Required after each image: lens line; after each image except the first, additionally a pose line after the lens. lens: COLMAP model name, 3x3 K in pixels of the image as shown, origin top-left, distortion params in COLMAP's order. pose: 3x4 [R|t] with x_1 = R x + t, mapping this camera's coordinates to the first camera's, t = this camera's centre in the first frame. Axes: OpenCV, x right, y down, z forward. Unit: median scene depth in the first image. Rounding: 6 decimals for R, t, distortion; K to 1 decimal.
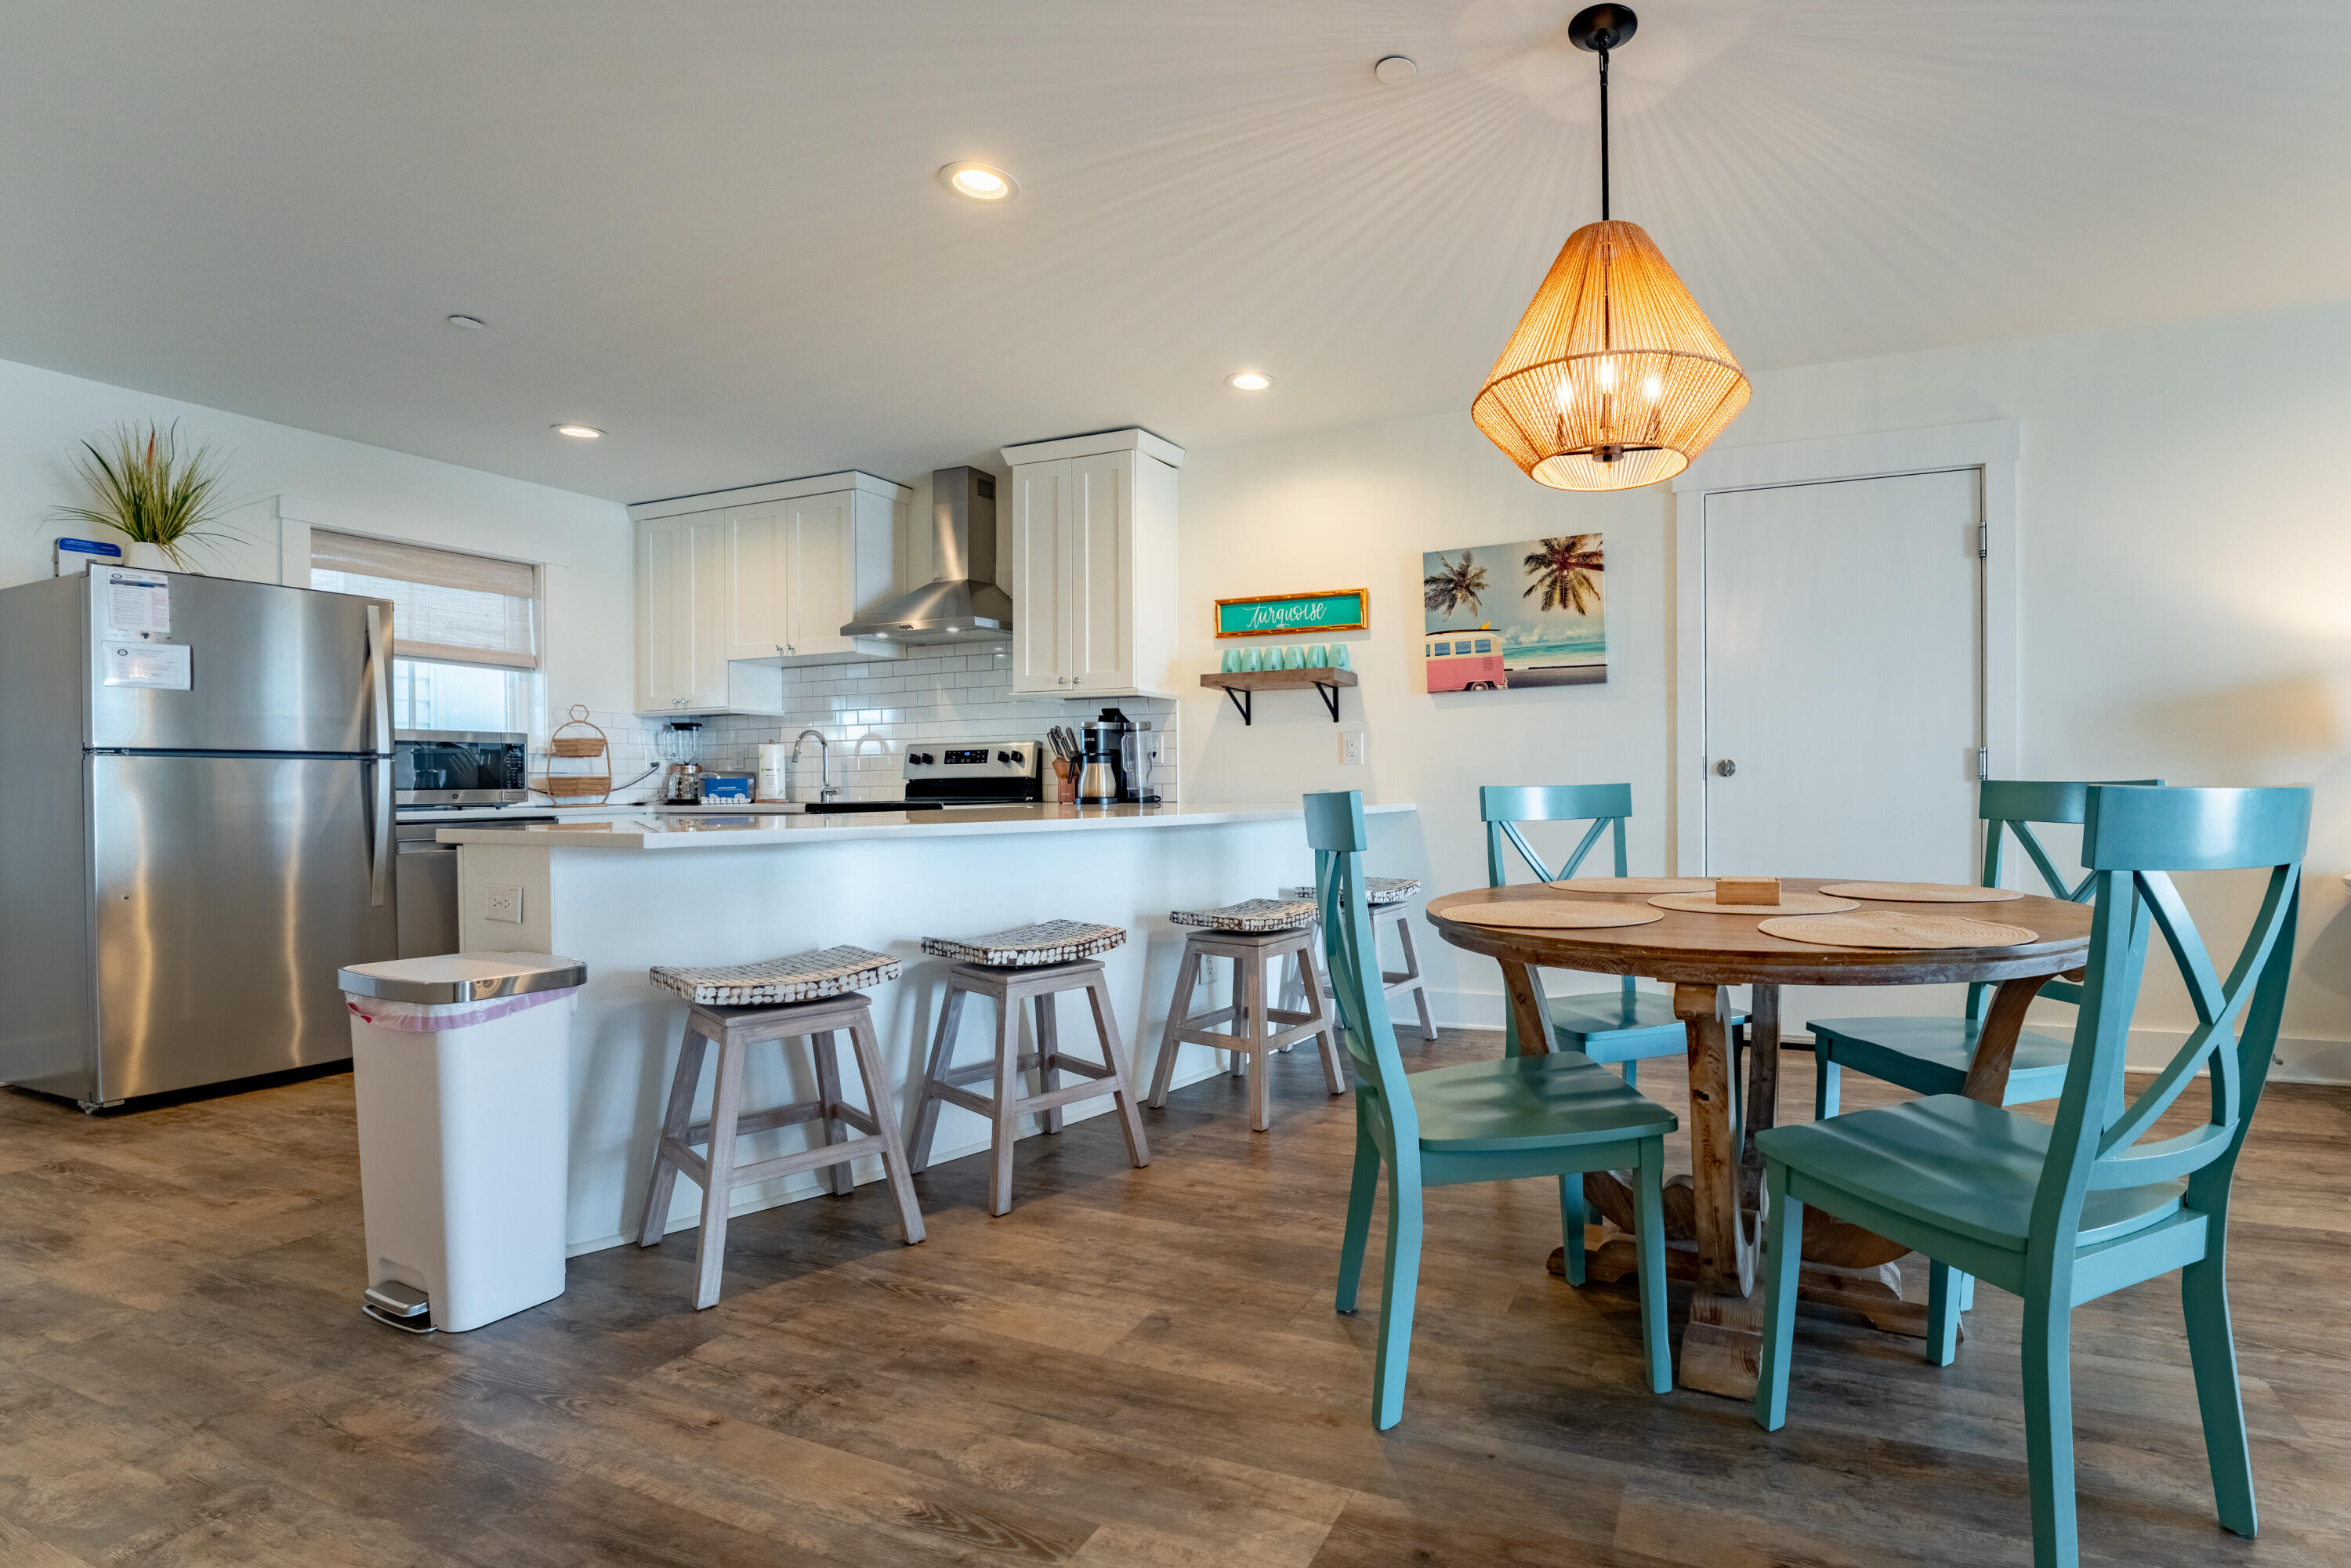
lens RADIAL K [[944.4, 0, 1370.2], [0, 944.4, 791.2], [0, 0, 1]] dist [-0.020527, 0.003165]
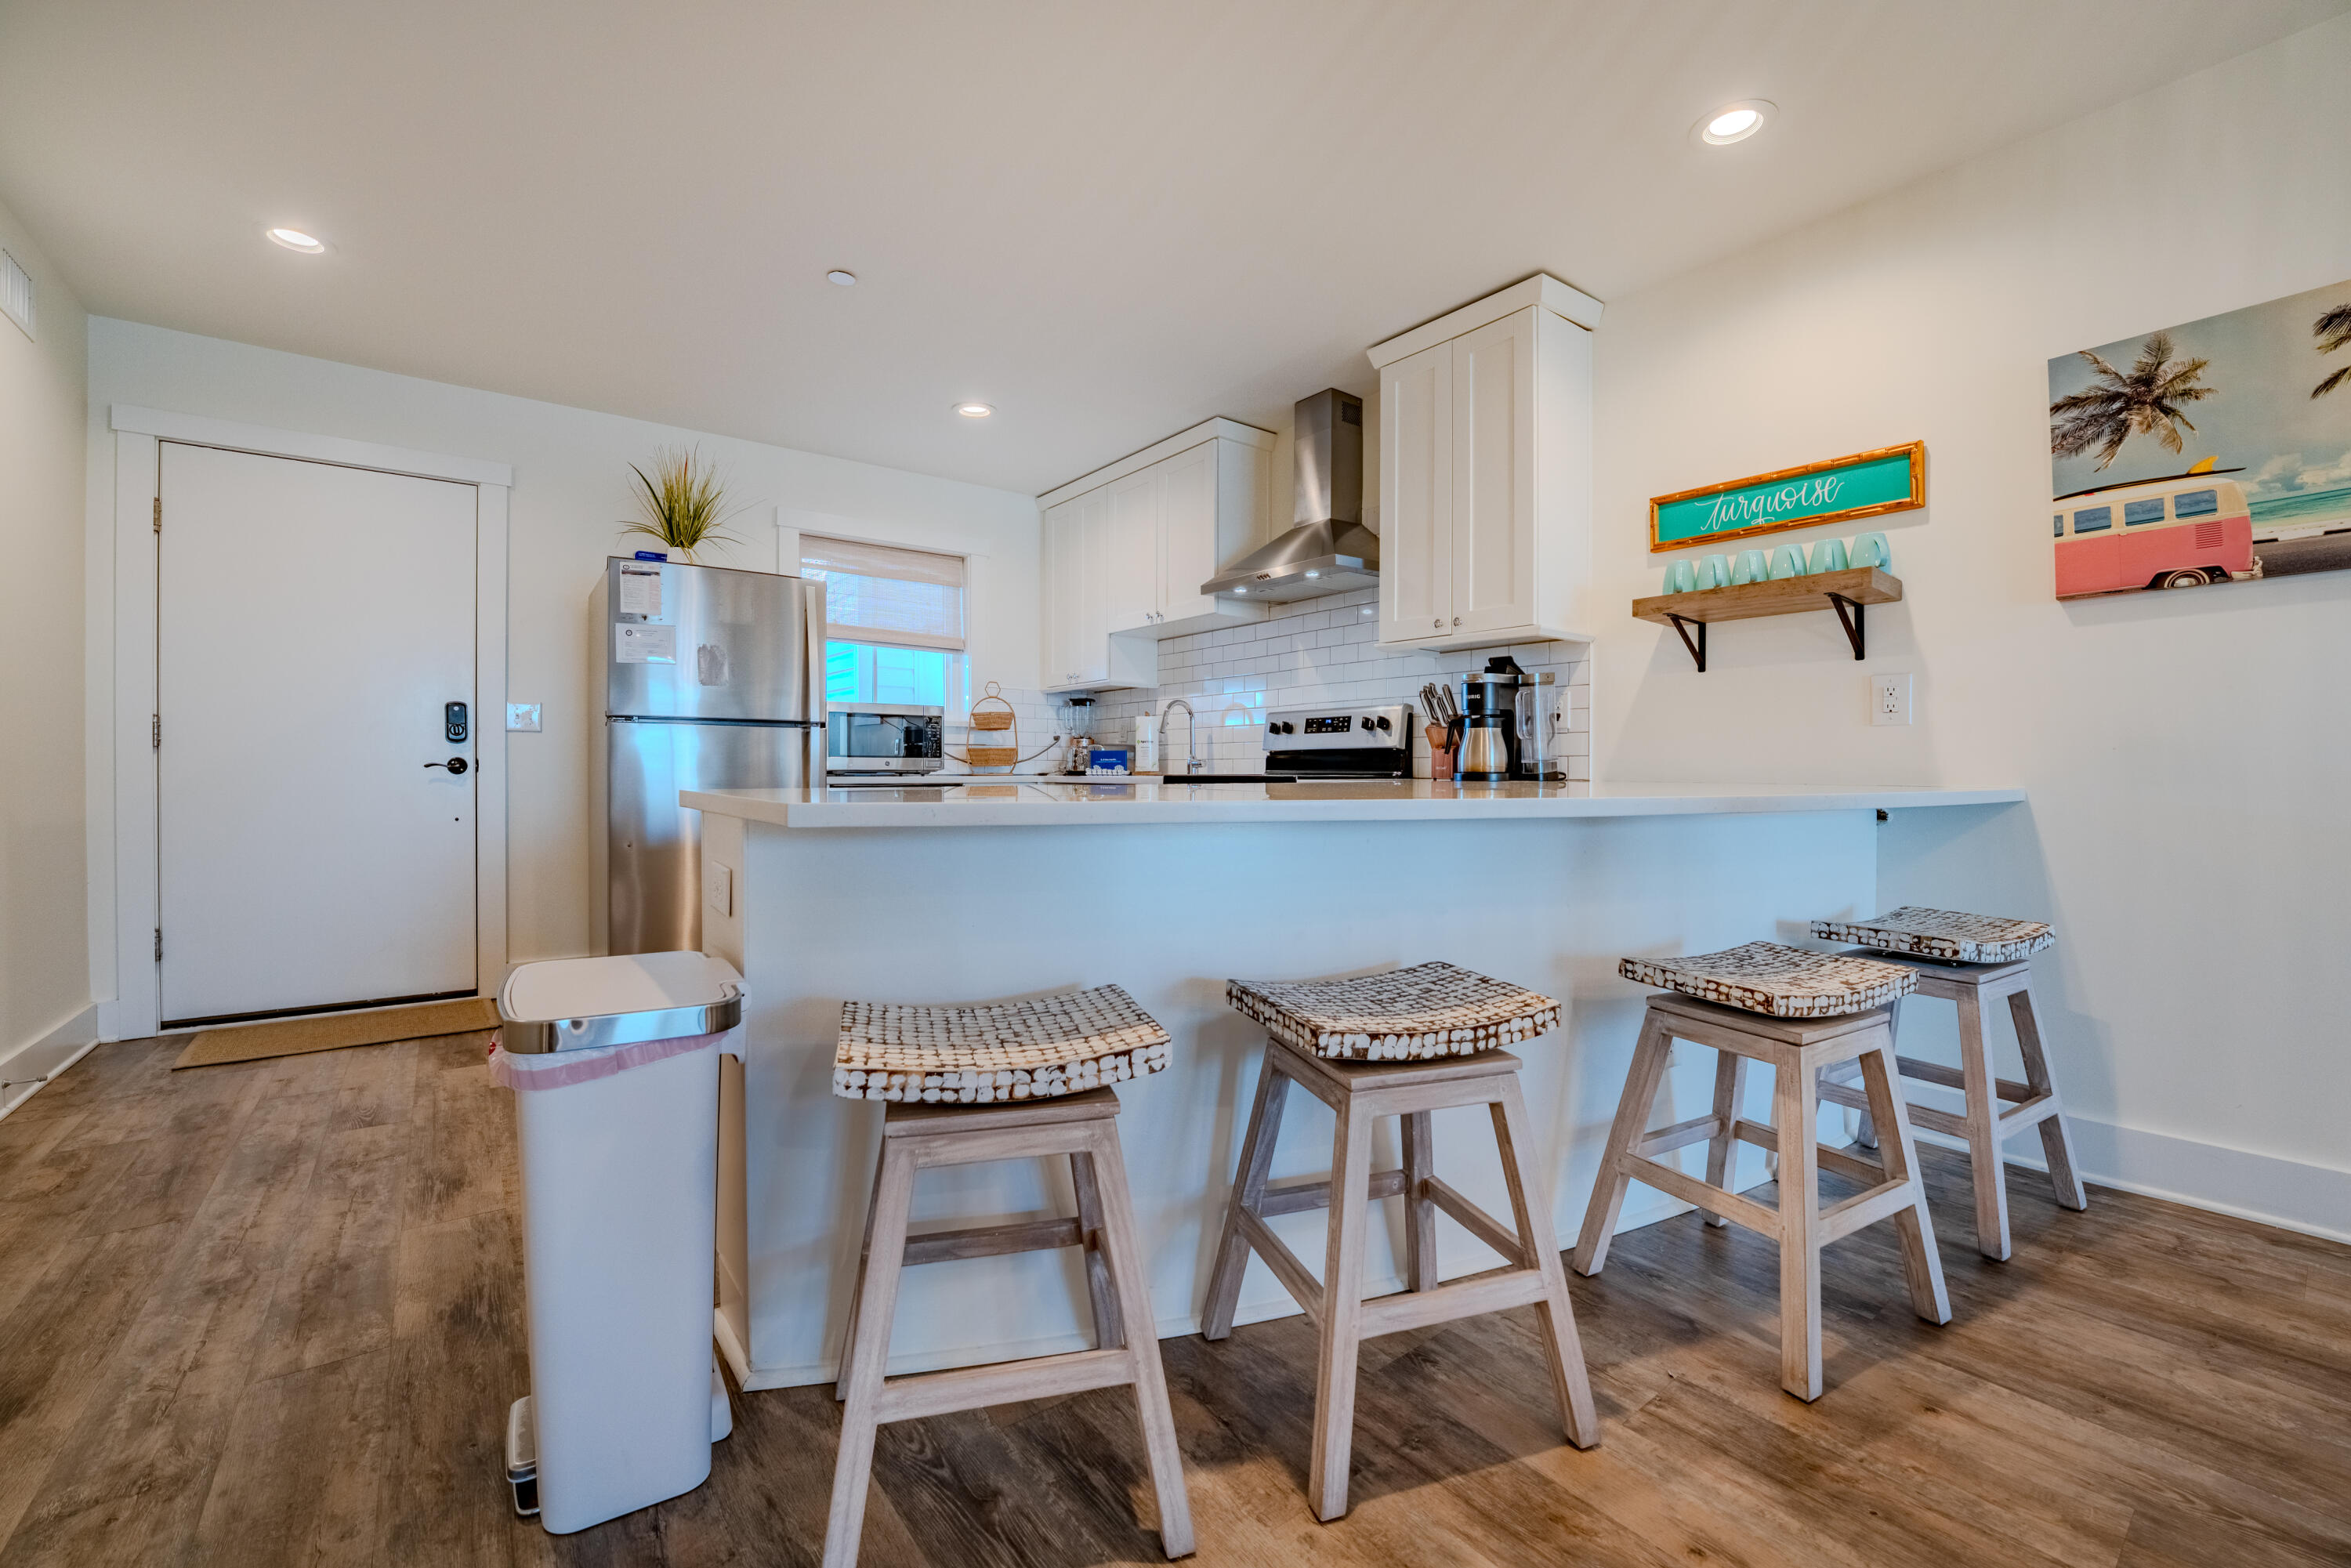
lens RADIAL K [[944.4, 0, 1176.0], [0, 944.4, 767.1], [0, 0, 1]] dist [-0.020527, 0.003165]
pose [[0.837069, 0.009165, -0.547021, -0.080145], [-0.012122, 0.999925, -0.001796, 0.006888], [0.546963, 0.008134, 0.837117, 0.225164]]
